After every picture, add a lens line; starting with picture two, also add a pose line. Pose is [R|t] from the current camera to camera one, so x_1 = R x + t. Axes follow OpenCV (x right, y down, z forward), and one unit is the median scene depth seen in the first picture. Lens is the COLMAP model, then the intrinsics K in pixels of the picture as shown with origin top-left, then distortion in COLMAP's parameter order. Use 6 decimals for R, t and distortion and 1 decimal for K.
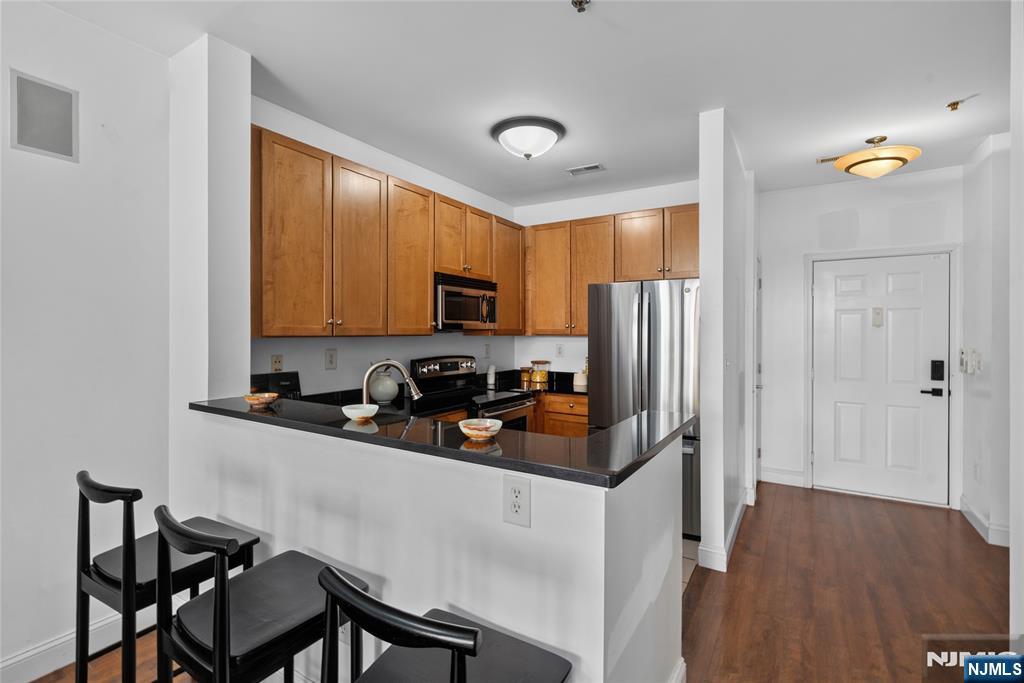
lens RADIAL K [[467.7, 0, 510.2], [0, 467.7, 338.8], [0, 0, 1]] dist [-0.000895, -0.000013]
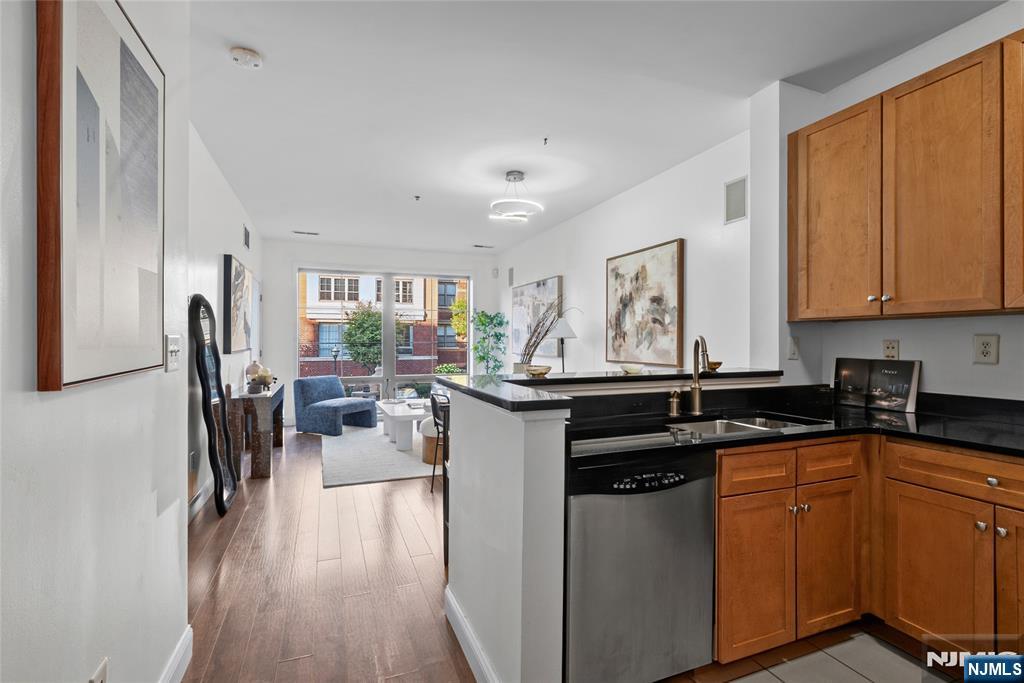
lens RADIAL K [[467.7, 0, 510.2], [0, 467.7, 338.8], [0, 0, 1]] dist [-0.000895, -0.000013]
pose [[-0.591390, -0.006489, -0.806360, 0.440791], [-0.012752, 0.999918, 0.001305, 0.027983], [0.806285, 0.011055, -0.591424, 0.647160]]
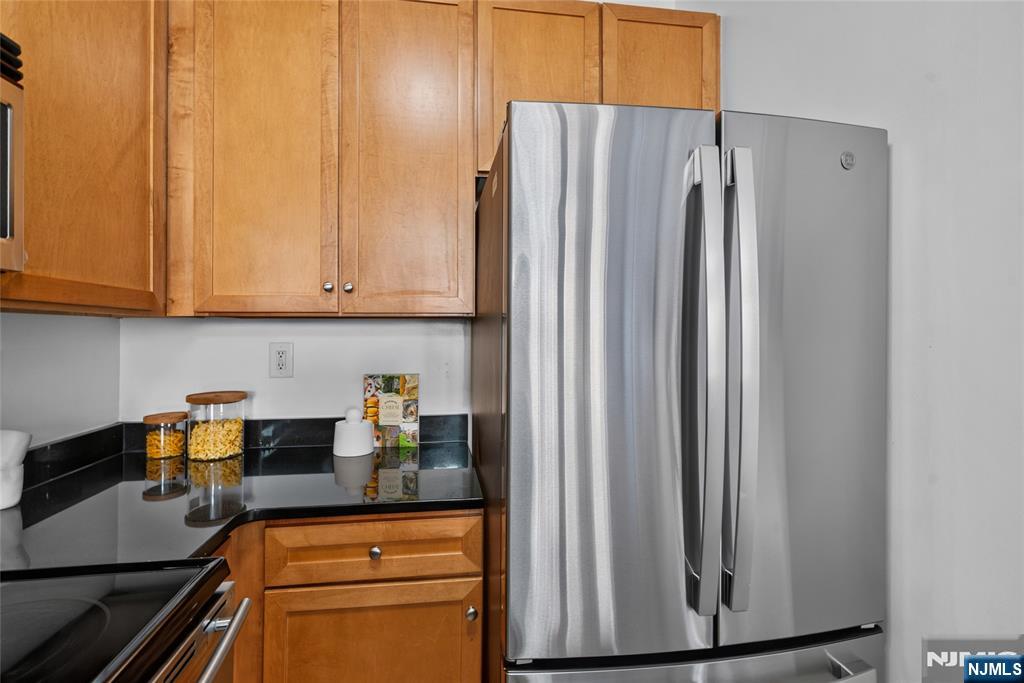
lens RADIAL K [[470.6, 0, 512.4], [0, 470.6, 328.5], [0, 0, 1]] dist [-0.003082, -0.000148]
pose [[0.754454, 0.004913, 0.656335, 0.000828], [0.006604, 0.999865, -0.015076, 0.008220], [-0.656320, 0.015709, 0.754319, 0.717276]]
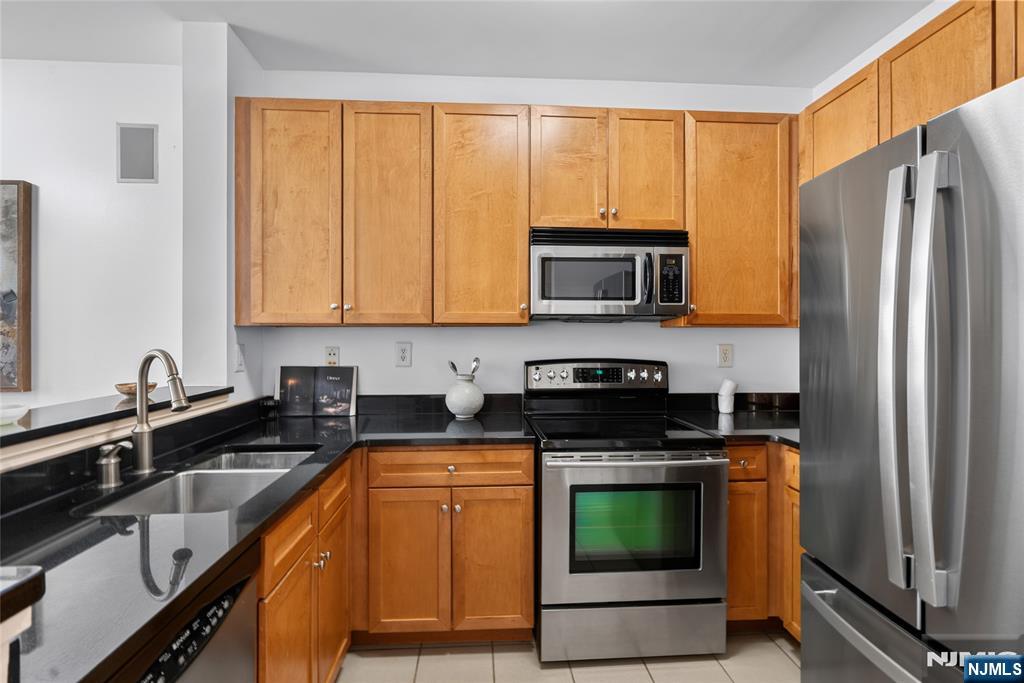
lens RADIAL K [[473.6, 0, 506.9], [0, 473.6, 337.3], [0, 0, 1]] dist [-0.001773, 0.000027]
pose [[0.584932, 0.002336, -0.811079, 0.303991], [-0.011003, 0.999927, -0.005055, 0.011949], [0.811008, 0.011882, 0.584915, 0.506731]]
